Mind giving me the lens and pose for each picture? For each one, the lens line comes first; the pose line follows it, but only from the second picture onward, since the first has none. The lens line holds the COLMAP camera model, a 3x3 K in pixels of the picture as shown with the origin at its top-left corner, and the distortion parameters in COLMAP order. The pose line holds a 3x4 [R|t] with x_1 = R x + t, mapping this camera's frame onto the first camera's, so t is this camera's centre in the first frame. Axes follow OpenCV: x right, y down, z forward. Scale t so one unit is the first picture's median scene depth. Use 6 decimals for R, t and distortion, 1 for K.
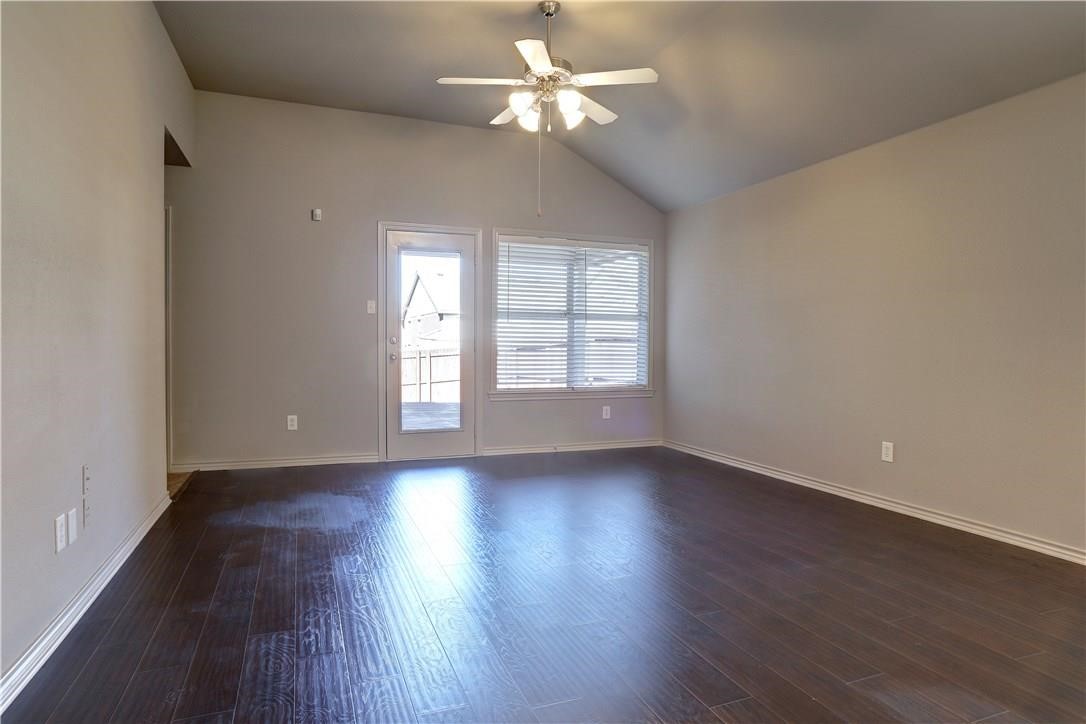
lens RADIAL K [[654.5, 0, 549.0], [0, 654.5, 359.3], [0, 0, 1]] dist [-0.081938, 0.061726]
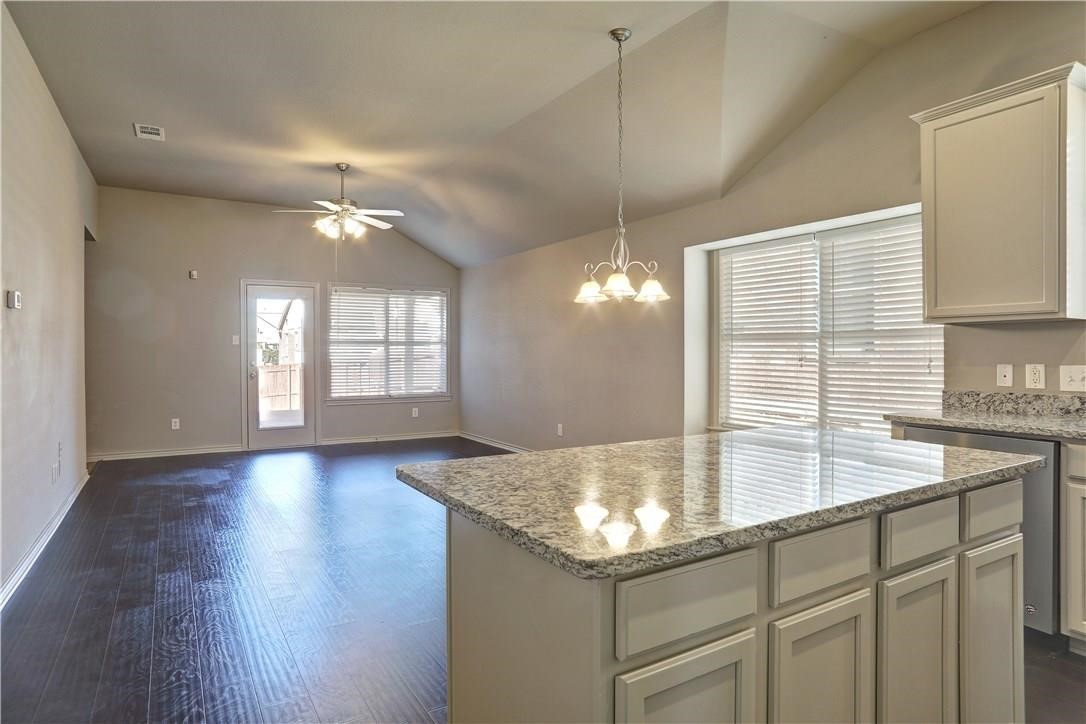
lens RADIAL K [[638.7, 0, 538.7], [0, 638.7, 353.7], [0, 0, 1]] dist [-0.062968, 0.047964]
pose [[0.986834, -0.010445, 0.161398, 0.146883], [0.014009, 0.999682, -0.020957, -0.012612], [-0.161128, 0.022942, 0.986667, -0.432008]]
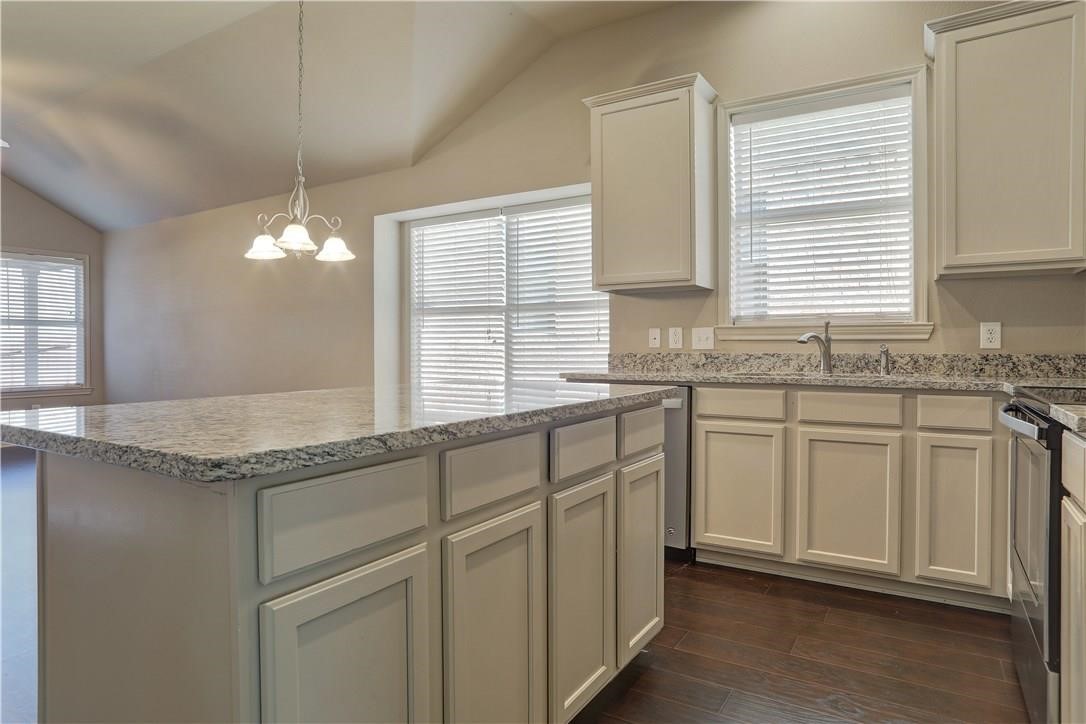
lens RADIAL K [[654.5, 0, 549.0], [0, 654.5, 359.3], [0, 0, 1]] dist [-0.081938, 0.061726]
pose [[0.804638, -0.018235, 0.593486, 0.165156], [0.025555, 0.999666, -0.003933, 0.025313], [-0.593216, 0.018332, 0.804835, -0.419586]]
